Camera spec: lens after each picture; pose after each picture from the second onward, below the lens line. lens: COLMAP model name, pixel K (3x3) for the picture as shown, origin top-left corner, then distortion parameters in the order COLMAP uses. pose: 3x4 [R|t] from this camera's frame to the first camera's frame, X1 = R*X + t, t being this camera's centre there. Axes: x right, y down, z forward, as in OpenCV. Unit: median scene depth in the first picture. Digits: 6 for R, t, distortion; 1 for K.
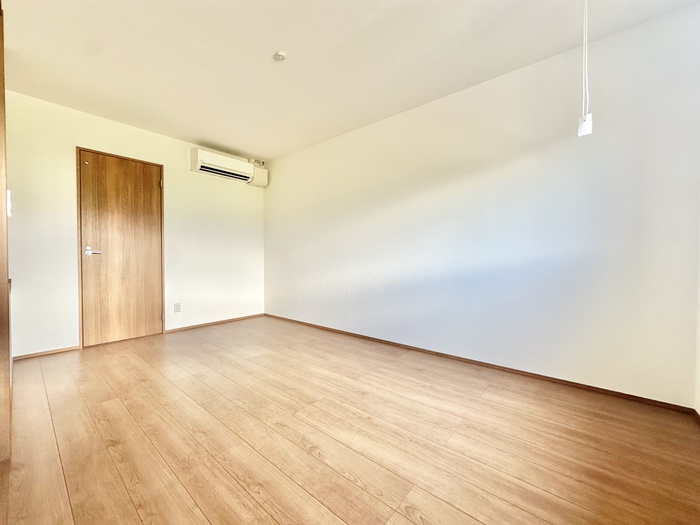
lens RADIAL K [[283.8, 0, 337.1], [0, 283.8, 257.9], [0, 0, 1]] dist [-0.004732, 0.001316]
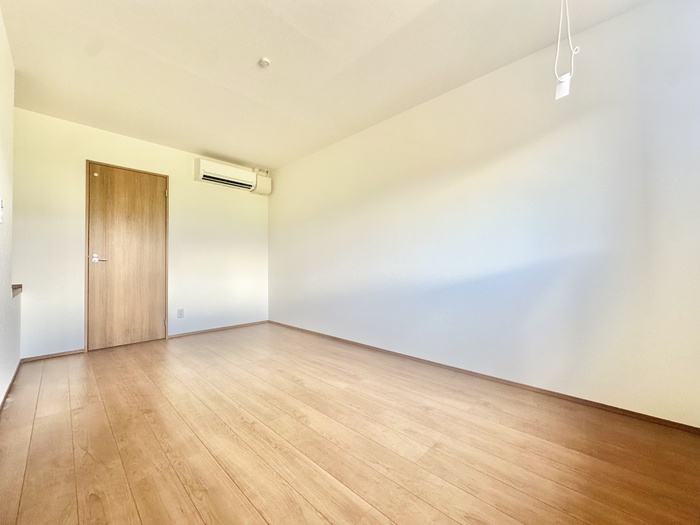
lens RADIAL K [[283.8, 0, 349.0], [0, 283.8, 264.1], [0, 0, 1]] dist [-0.004732, 0.001316]
pose [[0.996968, -0.004199, -0.077701, 0.124662], [0.002966, 0.999868, -0.015967, 0.015101], [0.077757, 0.015688, 0.996849, 0.022642]]
